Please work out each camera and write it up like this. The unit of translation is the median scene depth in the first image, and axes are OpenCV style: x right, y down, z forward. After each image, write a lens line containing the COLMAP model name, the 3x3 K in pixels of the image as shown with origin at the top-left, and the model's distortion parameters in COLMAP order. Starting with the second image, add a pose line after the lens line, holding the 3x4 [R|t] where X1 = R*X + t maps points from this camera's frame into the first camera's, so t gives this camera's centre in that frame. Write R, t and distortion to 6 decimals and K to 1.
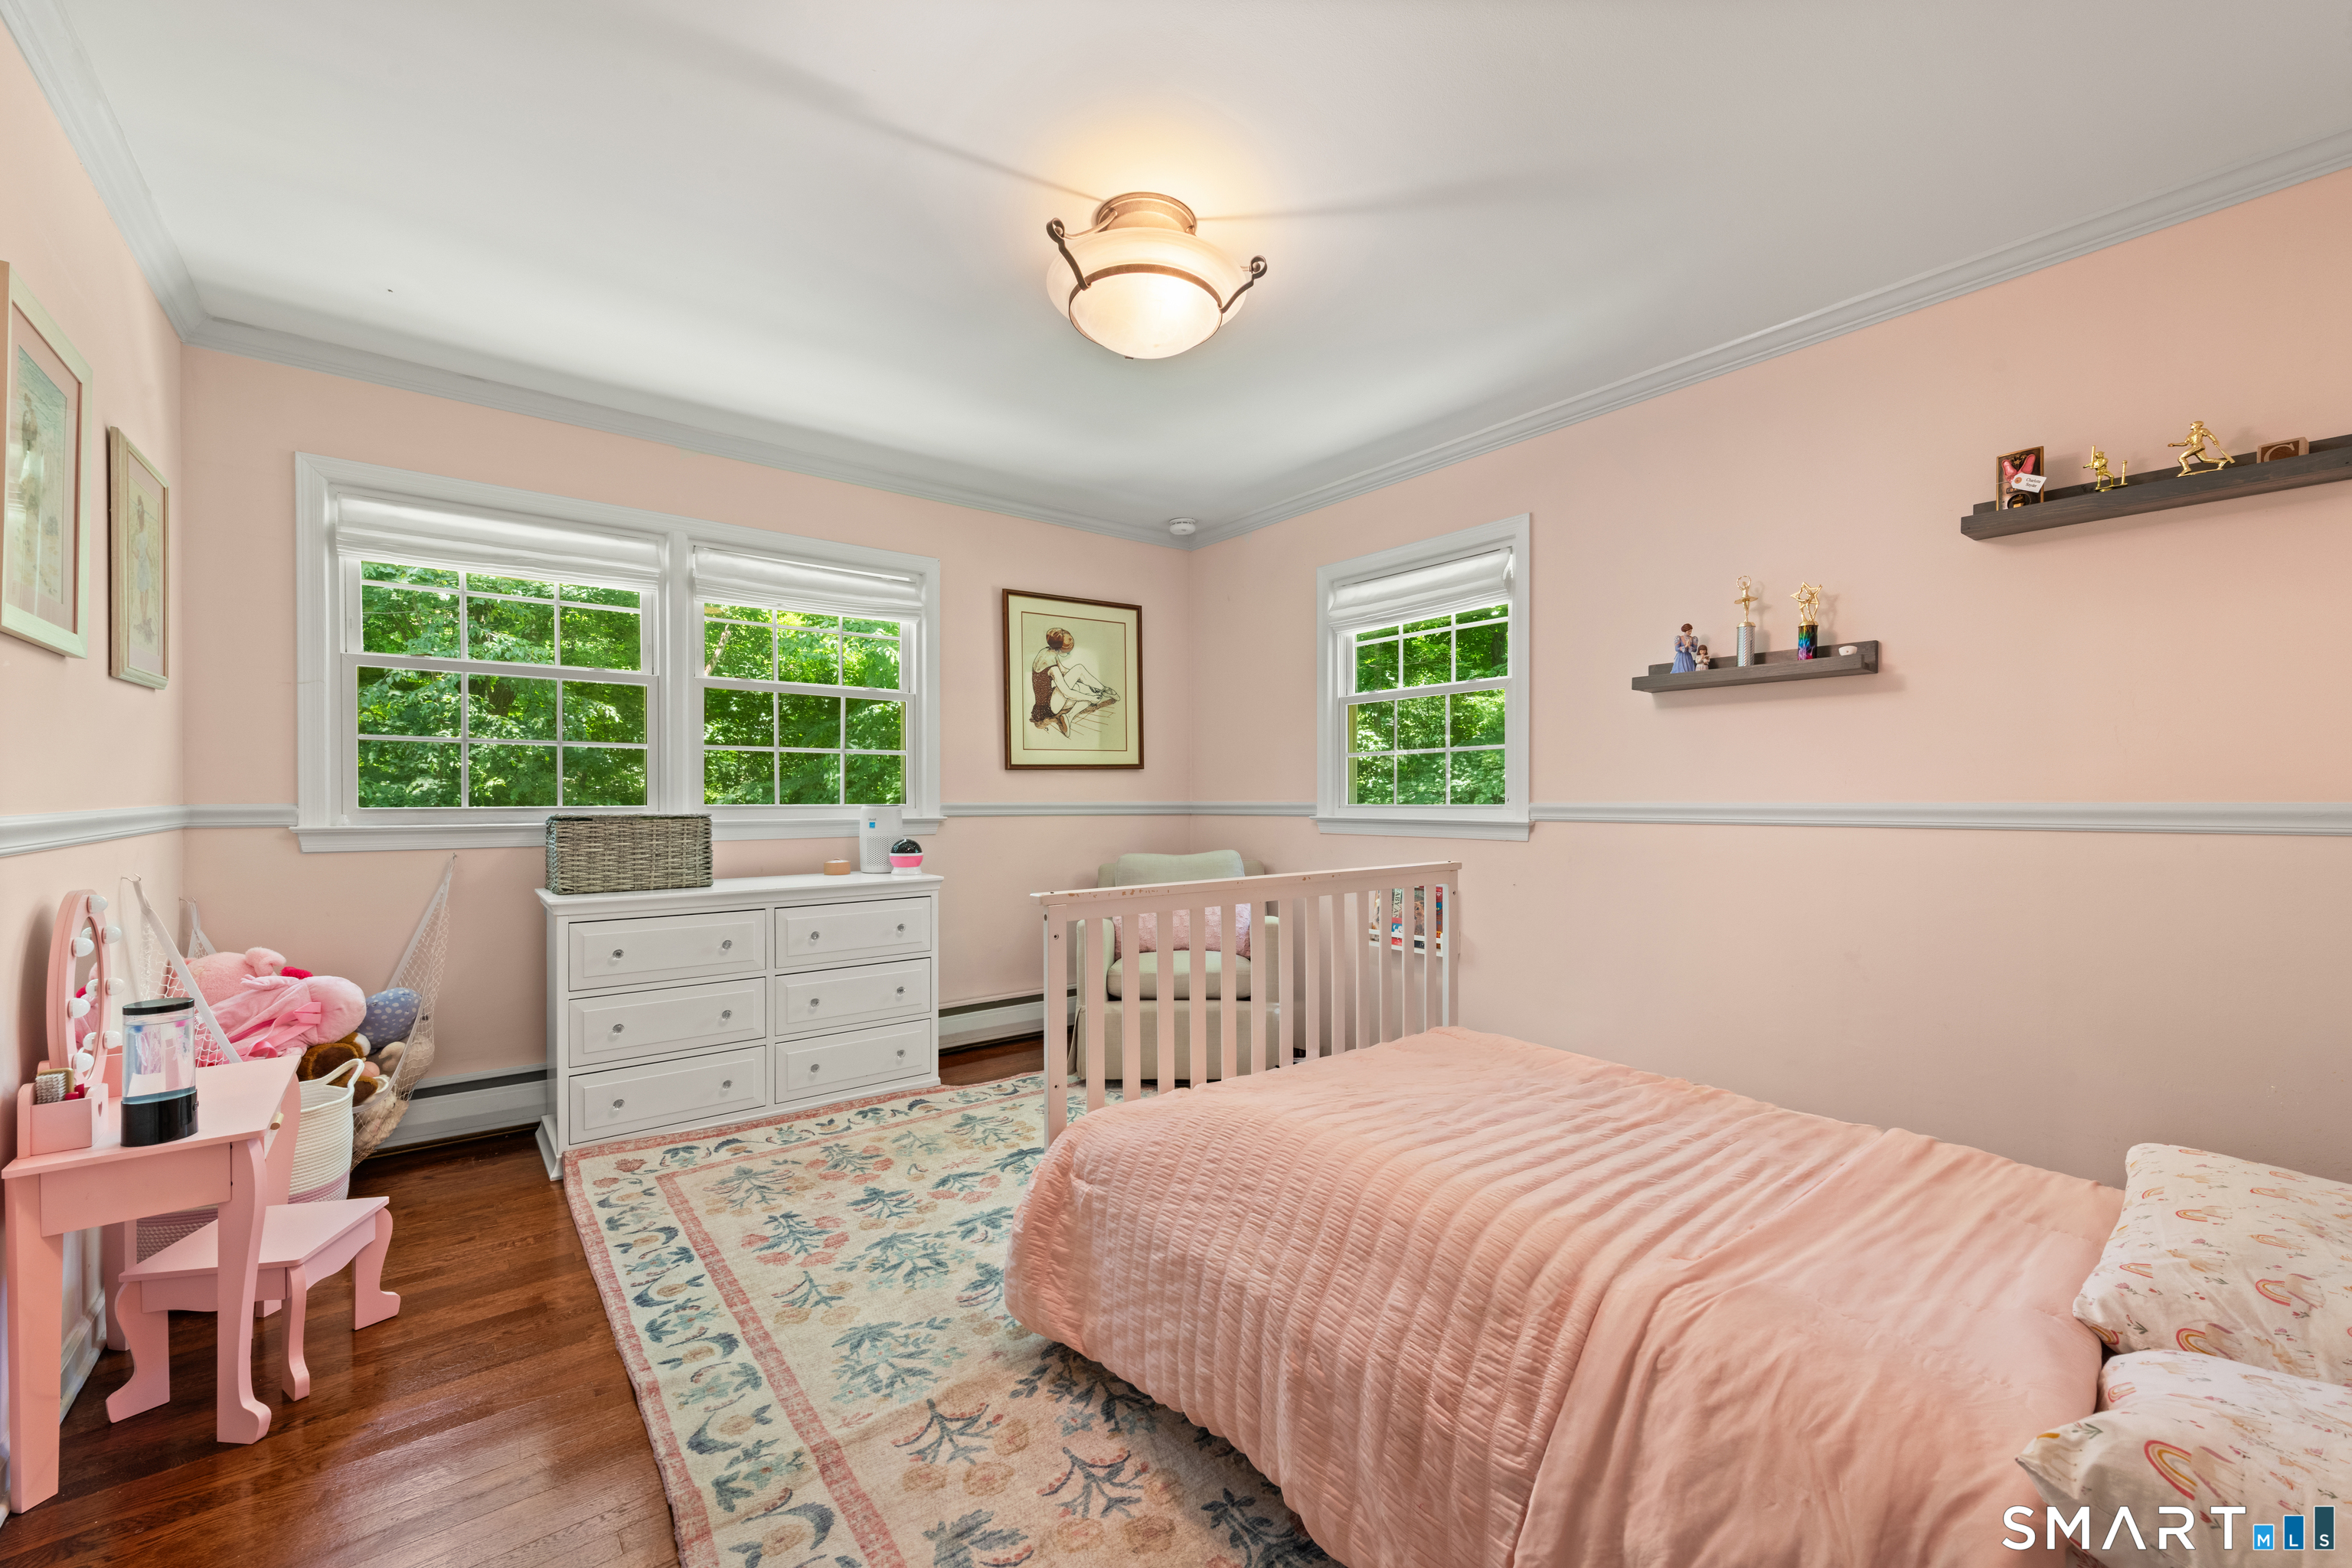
lens RADIAL K [[926.4, 0, 1167.2], [0, 926.4, 789.4], [0, 0, 1]] dist [0.002733, -0.000176]
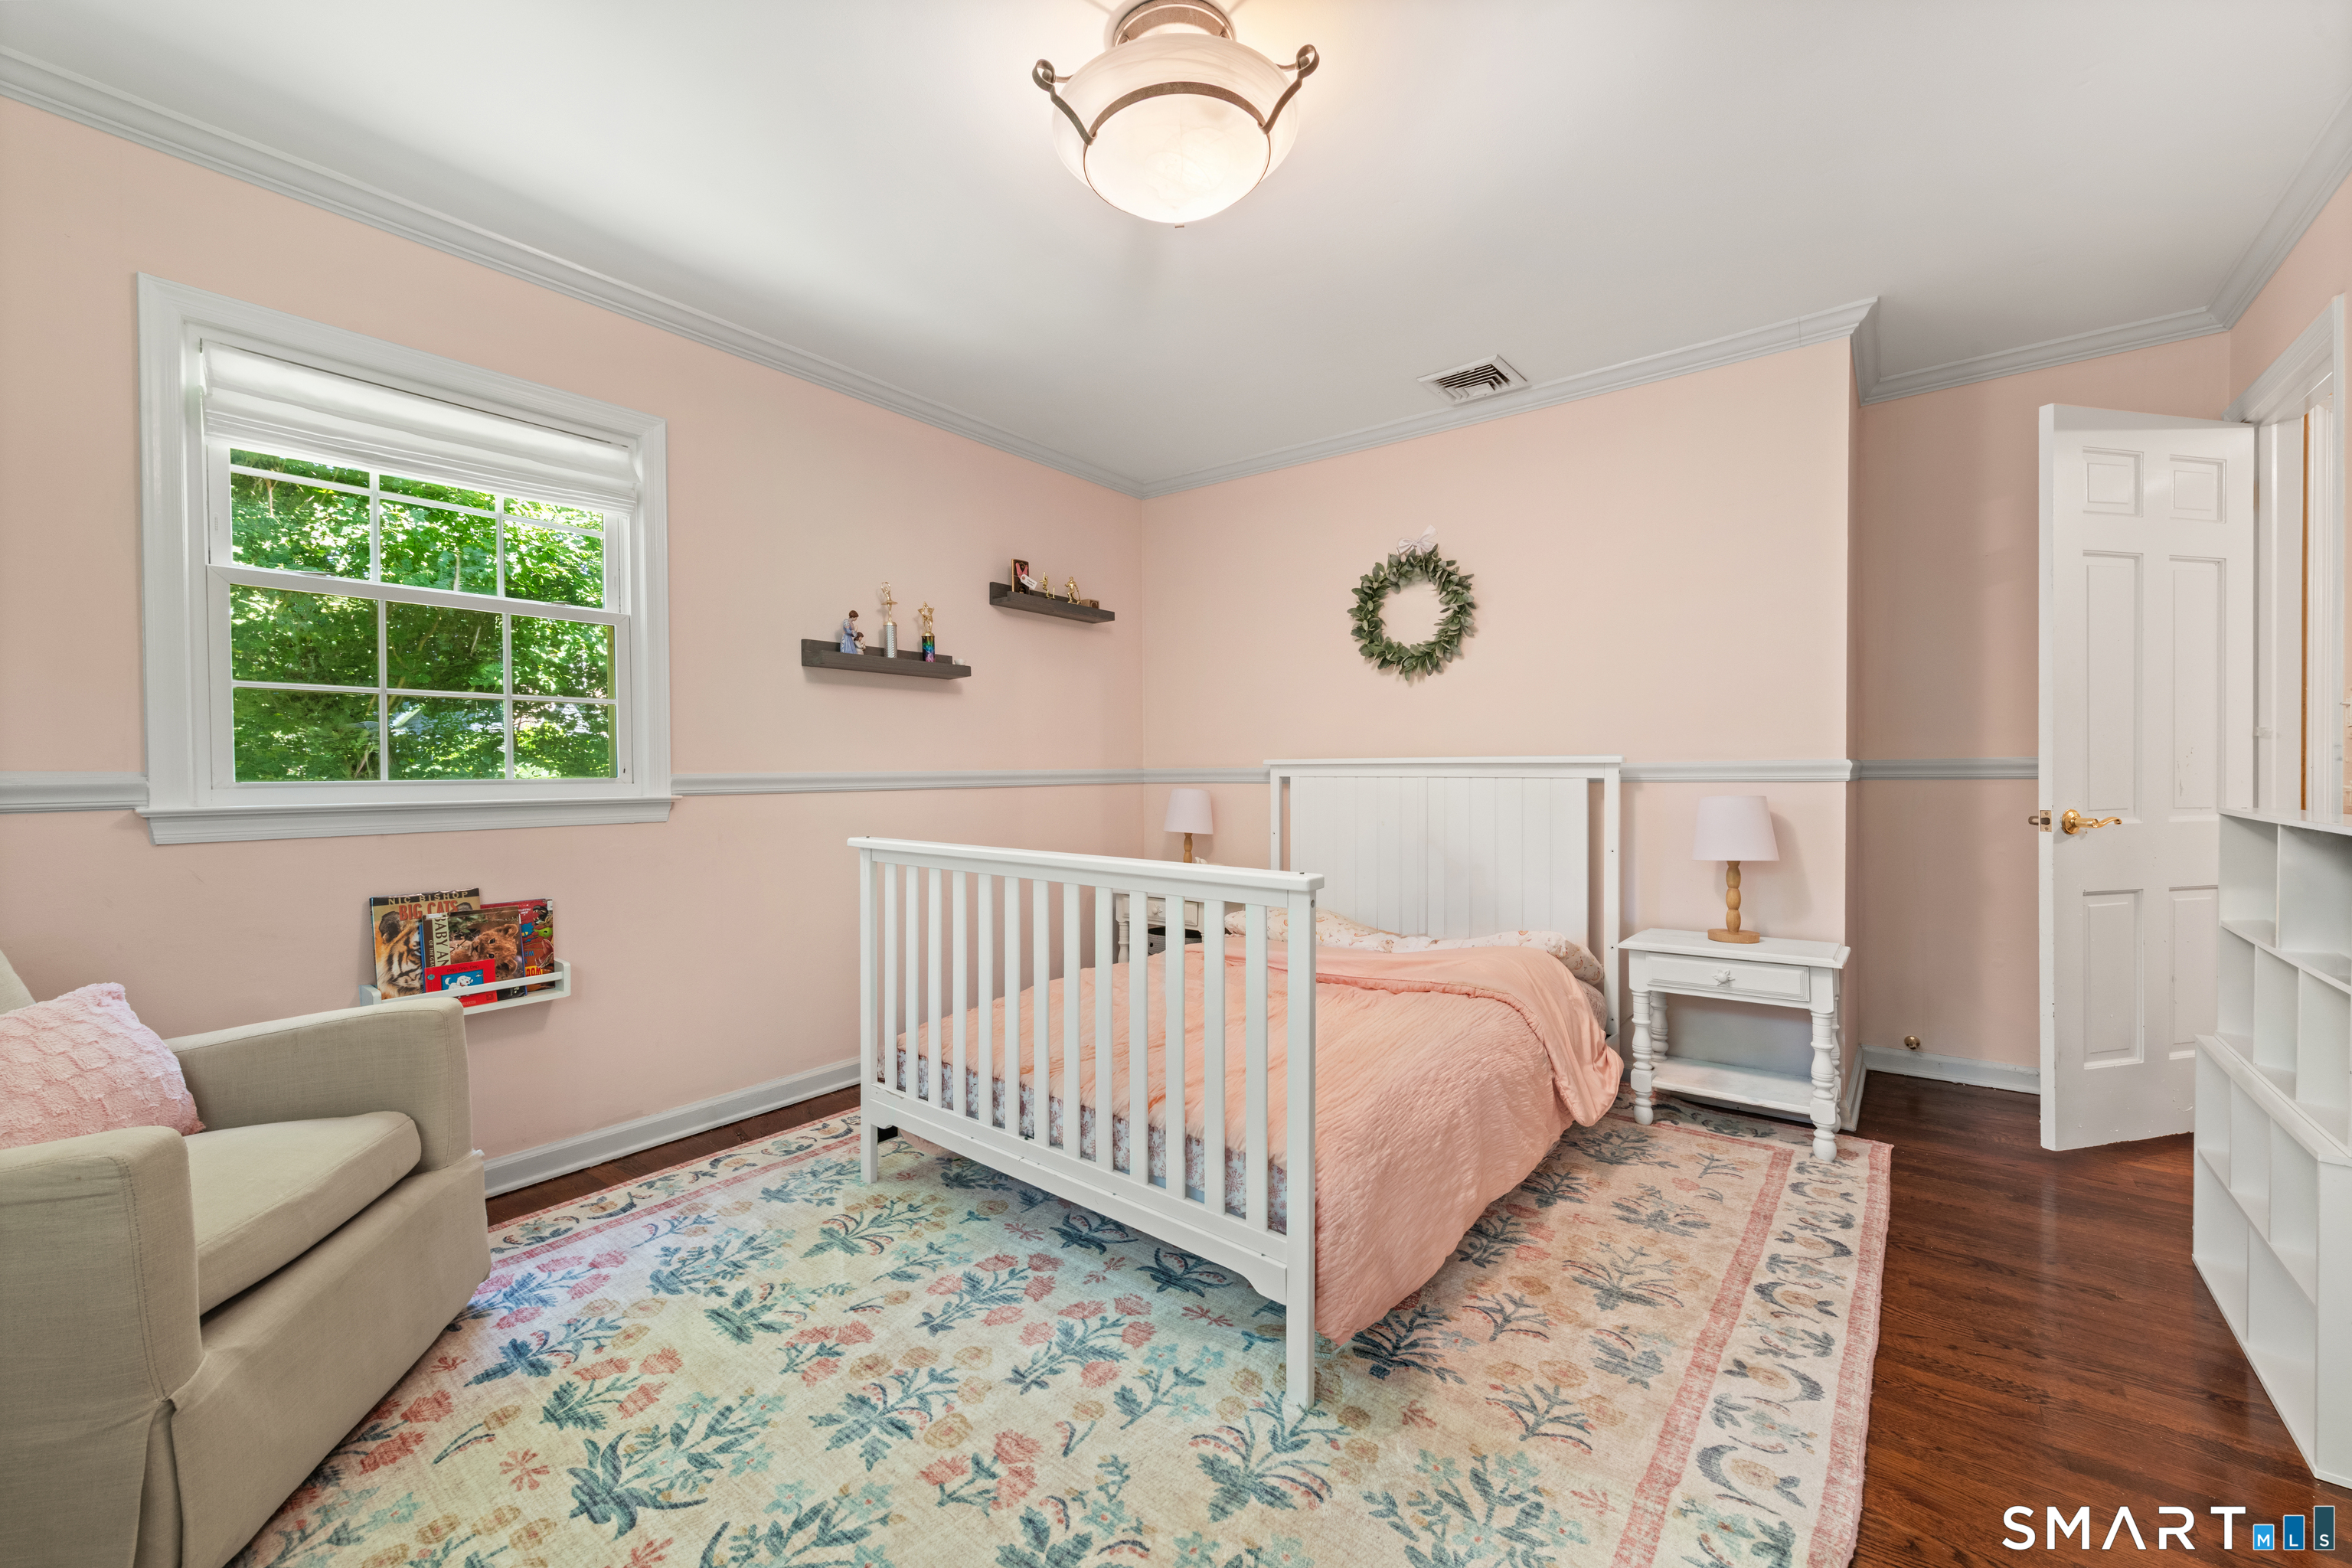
lens RADIAL K [[926.4, 0, 1168.2], [0, 926.4, 780.6], [0, 0, 1]] dist [0.002733, -0.000176]
pose [[-0.230651, -0.008687, 0.972998, -0.984643], [-0.002131, 0.999962, 0.008422, 0.023523], [-0.973034, -0.000131, -0.230661, 1.460223]]
